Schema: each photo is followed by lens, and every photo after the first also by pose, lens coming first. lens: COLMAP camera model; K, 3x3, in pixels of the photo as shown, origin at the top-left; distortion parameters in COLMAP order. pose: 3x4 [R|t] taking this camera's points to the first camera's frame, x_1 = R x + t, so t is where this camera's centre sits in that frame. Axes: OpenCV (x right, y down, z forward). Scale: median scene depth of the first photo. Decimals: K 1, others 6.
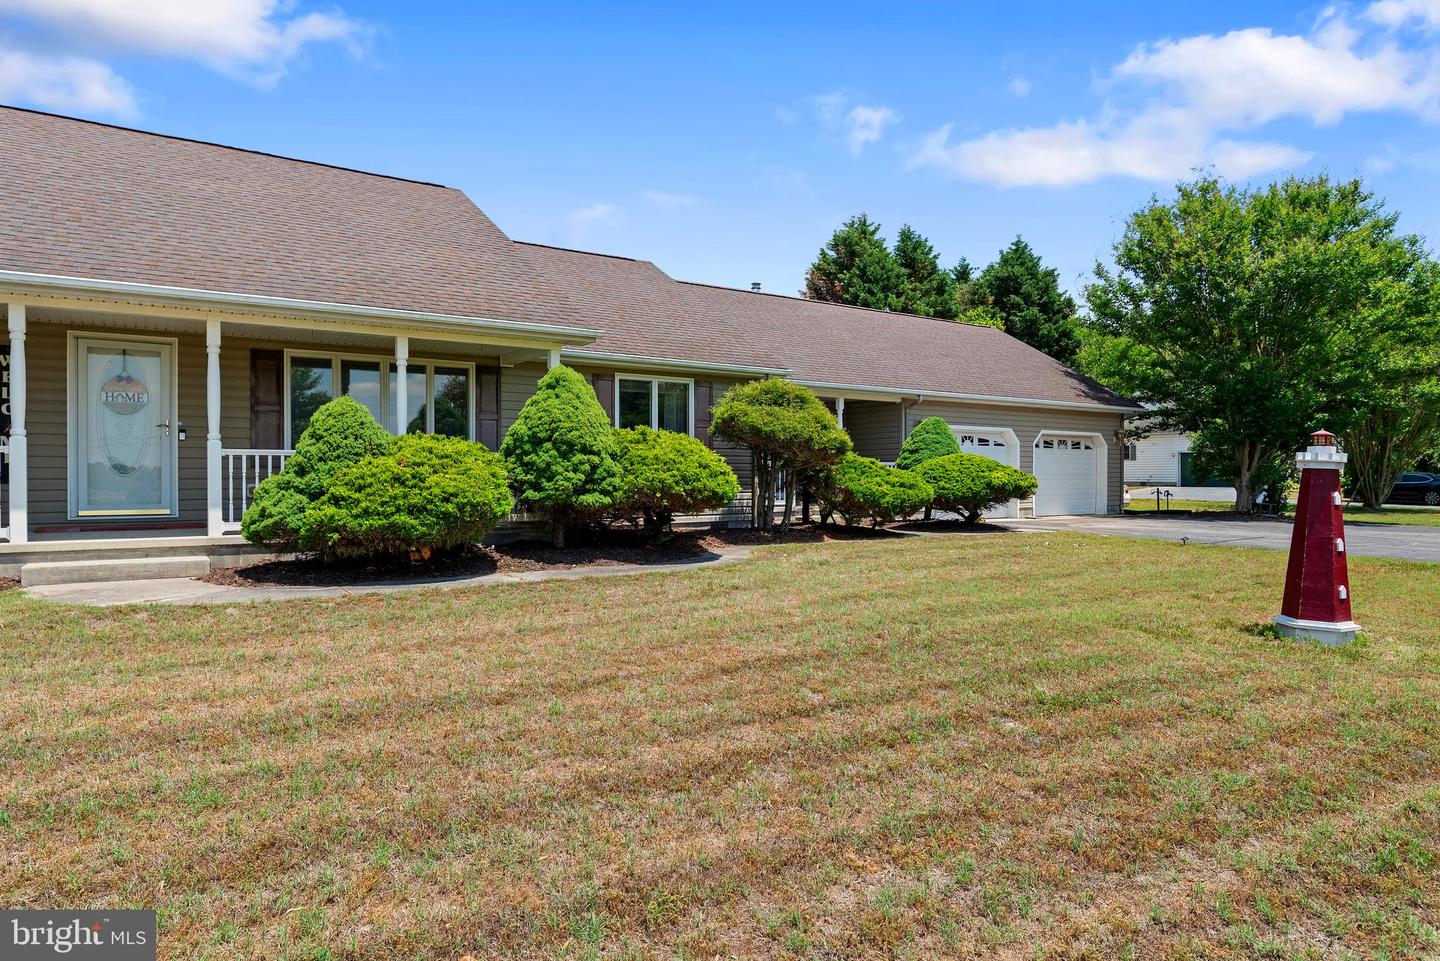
lens RADIAL K [[856.3, 0, 708.1], [0, 856.3, 478.9], [0, 0, 1]] dist [0.004060, -0.001253]
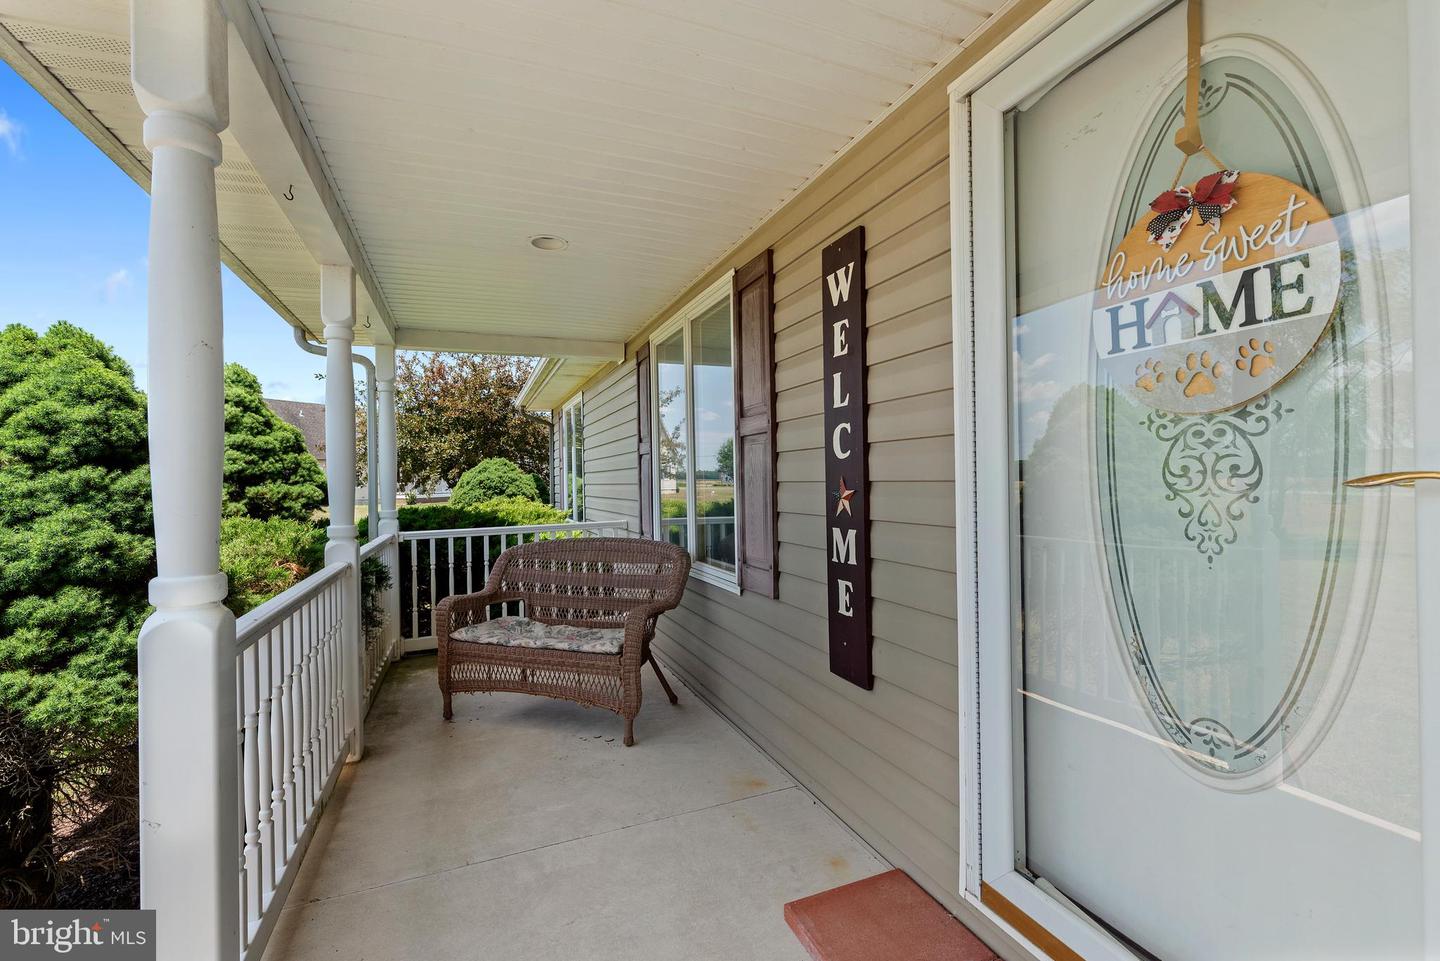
lens RADIAL K [[640.8, 0, 723.5], [0, 640.8, 482.4], [0, 0, 1]] dist [-0.004581, -0.000328]
pose [[-0.183378, -0.001441, -0.983041, -0.637428], [0.004462, 0.999987, -0.002299, -0.072944], [0.983032, -0.004808, -0.183369, 1.097992]]
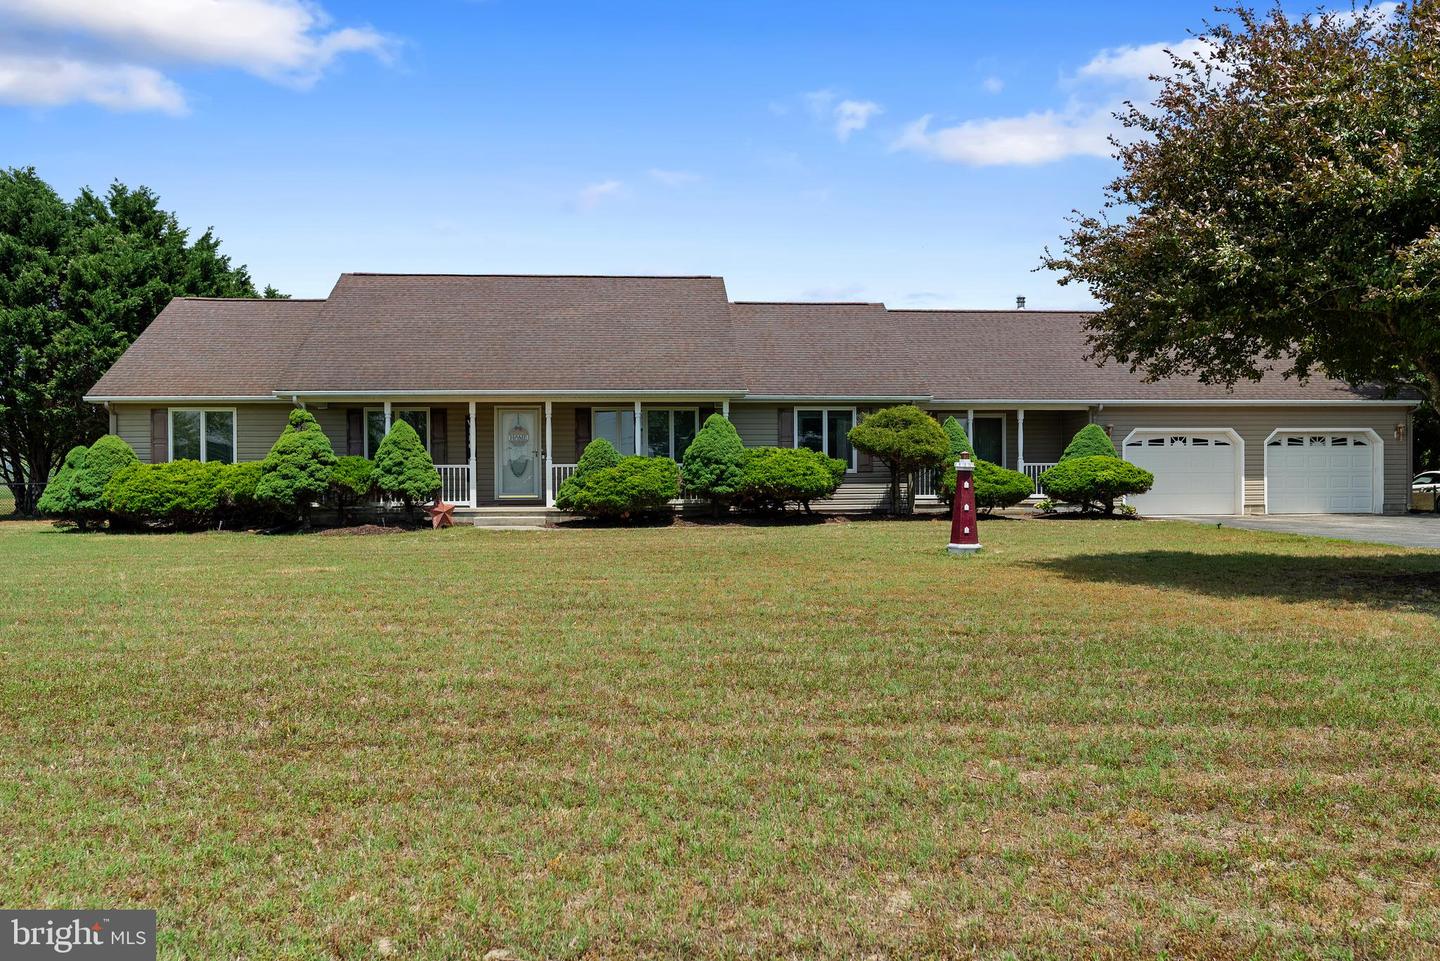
lens RADIAL K [[1186.7, 0, 708.6], [0, 1186.7, 472.5], [0, 0, 1]] dist [0.029140, -0.029204]
pose [[0.873422, -0.007378, -0.486907, 1.190648], [0.003917, 0.999959, -0.008127, 0.009468], [0.486948, 0.005191, 0.873416, -1.350282]]
